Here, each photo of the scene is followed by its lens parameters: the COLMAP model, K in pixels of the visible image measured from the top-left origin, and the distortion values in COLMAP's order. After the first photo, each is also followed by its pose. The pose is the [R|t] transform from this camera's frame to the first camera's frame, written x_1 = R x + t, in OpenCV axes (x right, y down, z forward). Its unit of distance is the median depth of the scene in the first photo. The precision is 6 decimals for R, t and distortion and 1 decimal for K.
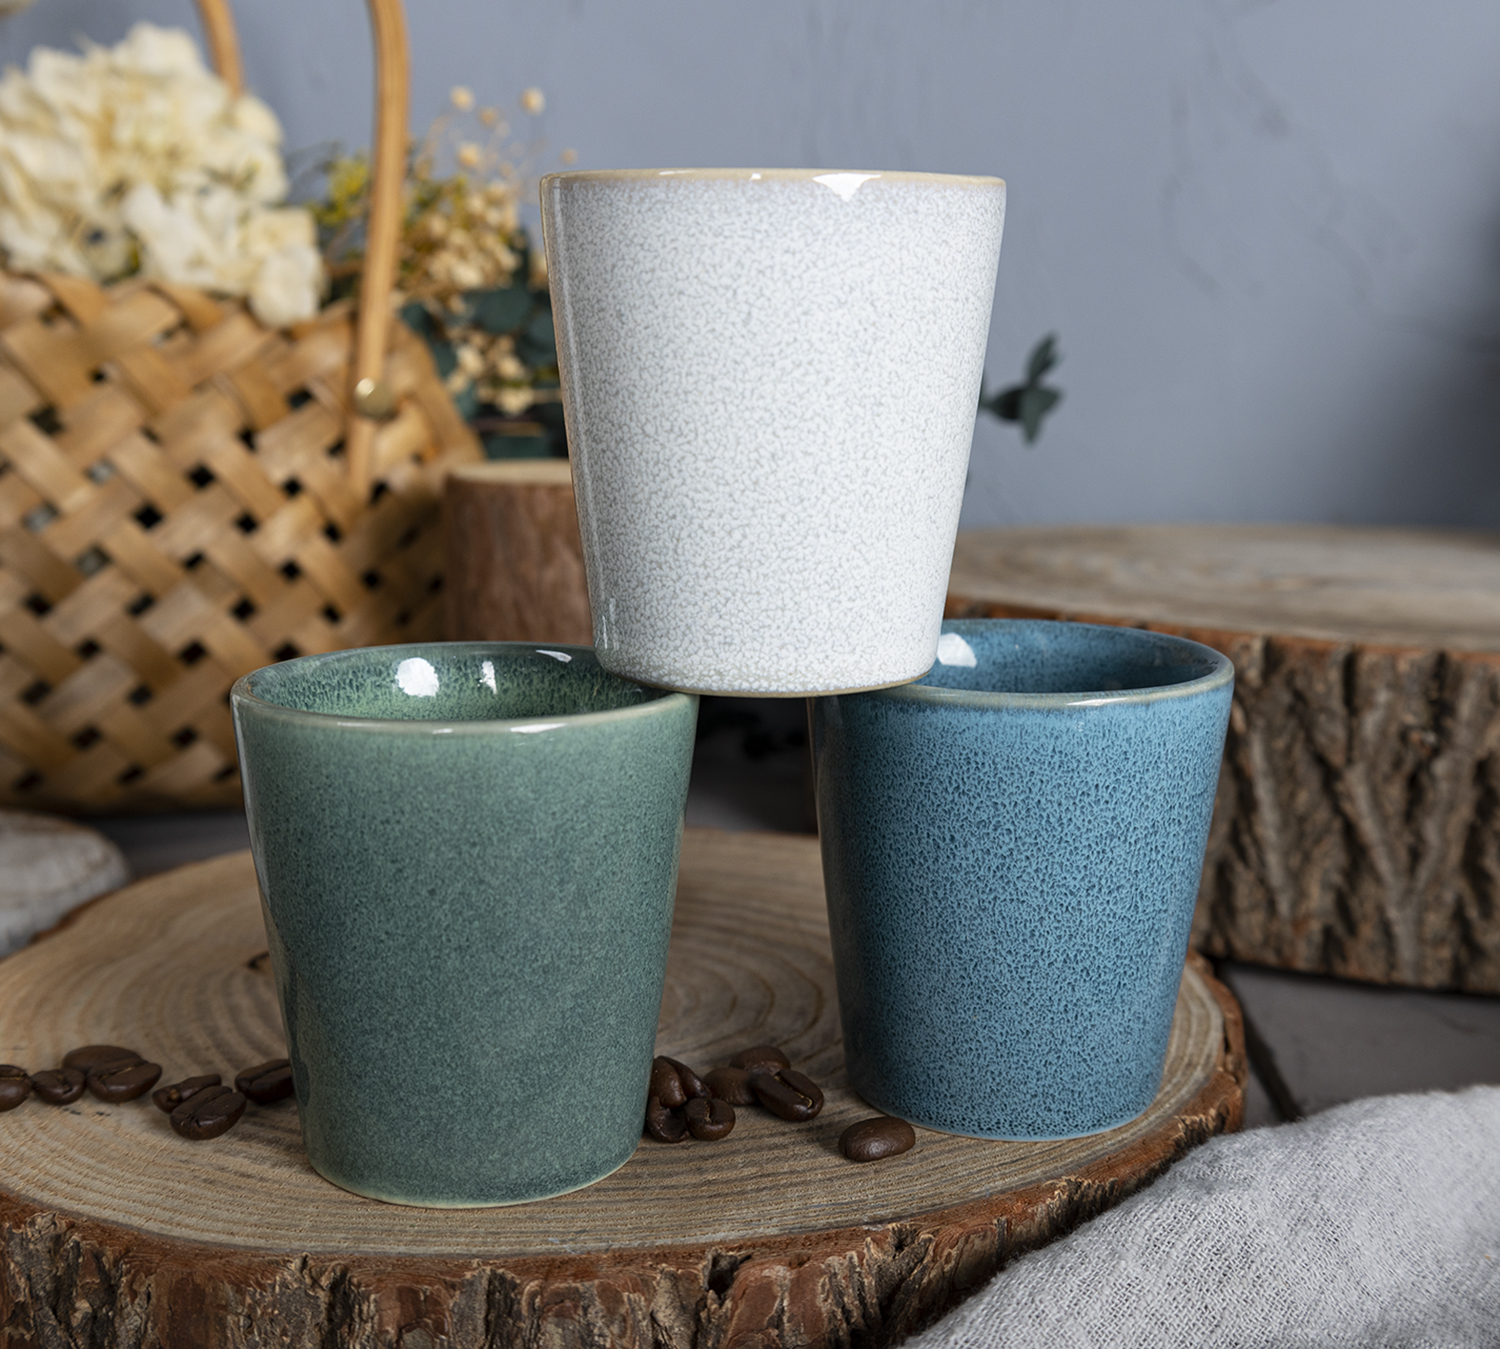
lens RADIAL K [[1545.1, 0, 746.3], [0, 1545.1, 672.5], [0, 0, 1]] dist [0.018068, 0.000000]
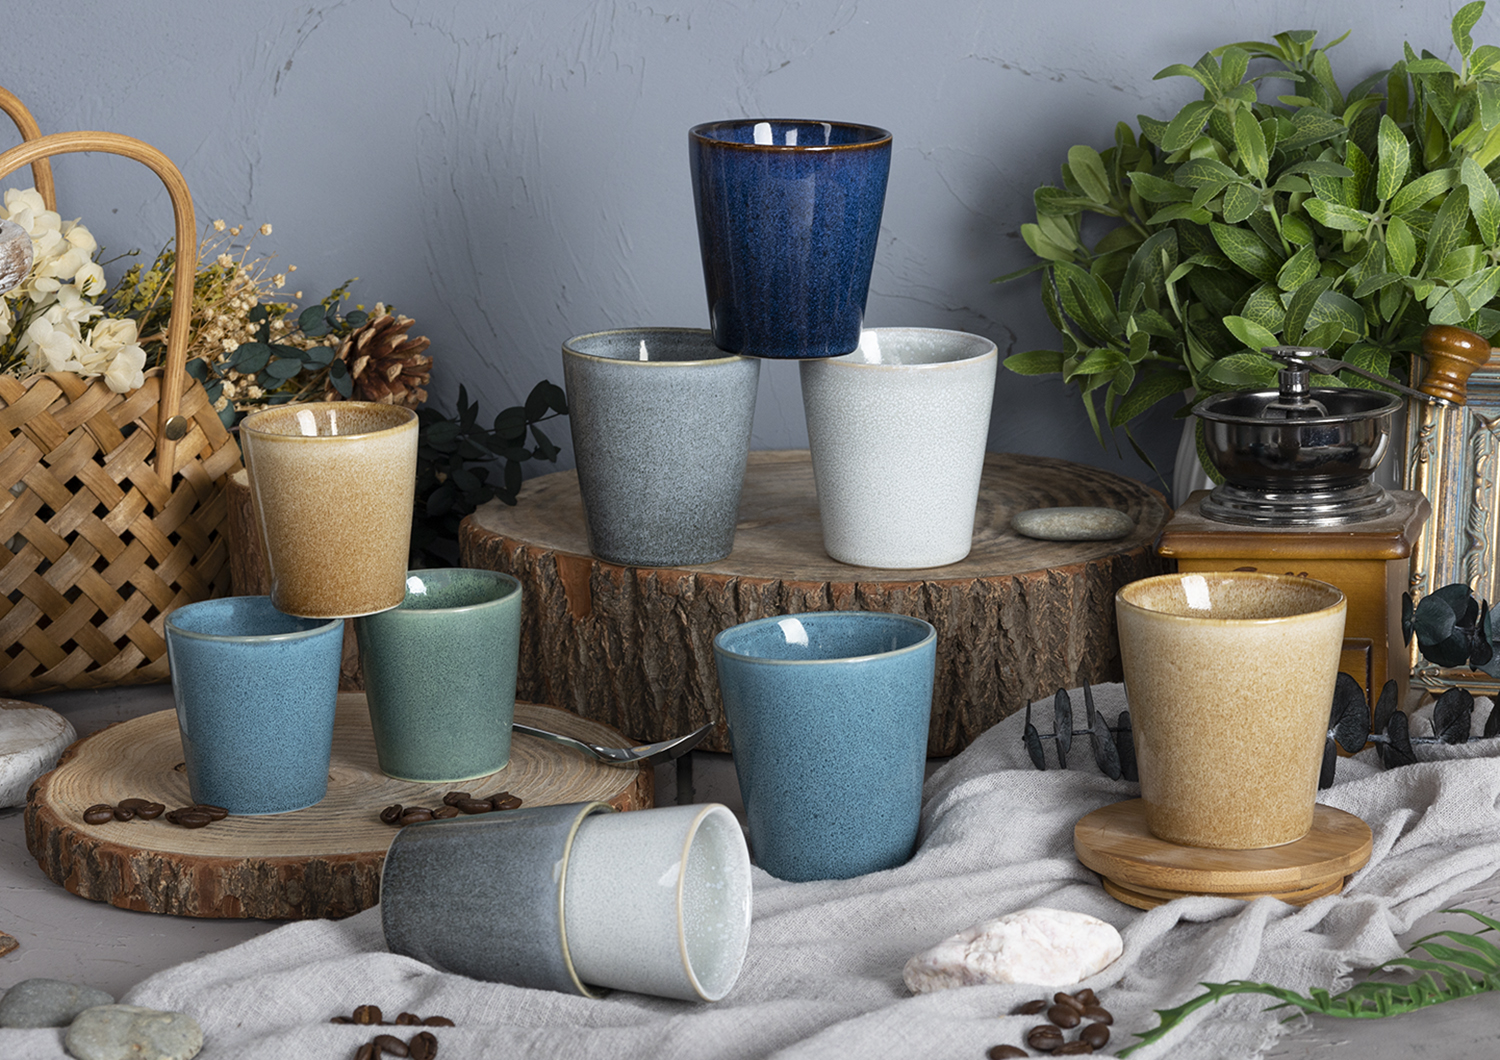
lens RADIAL K [[3701.3, 0, 751.7], [0, 3701.3, 530.1], [0, 0, 1]] dist [-0.073584, 0.000000]
pose [[0.997642, -0.040838, 0.055163, 0.159556], [0.036641, 0.996504, 0.075078, -0.395649], [-0.058036, -0.072880, 0.995651, -3.316567]]
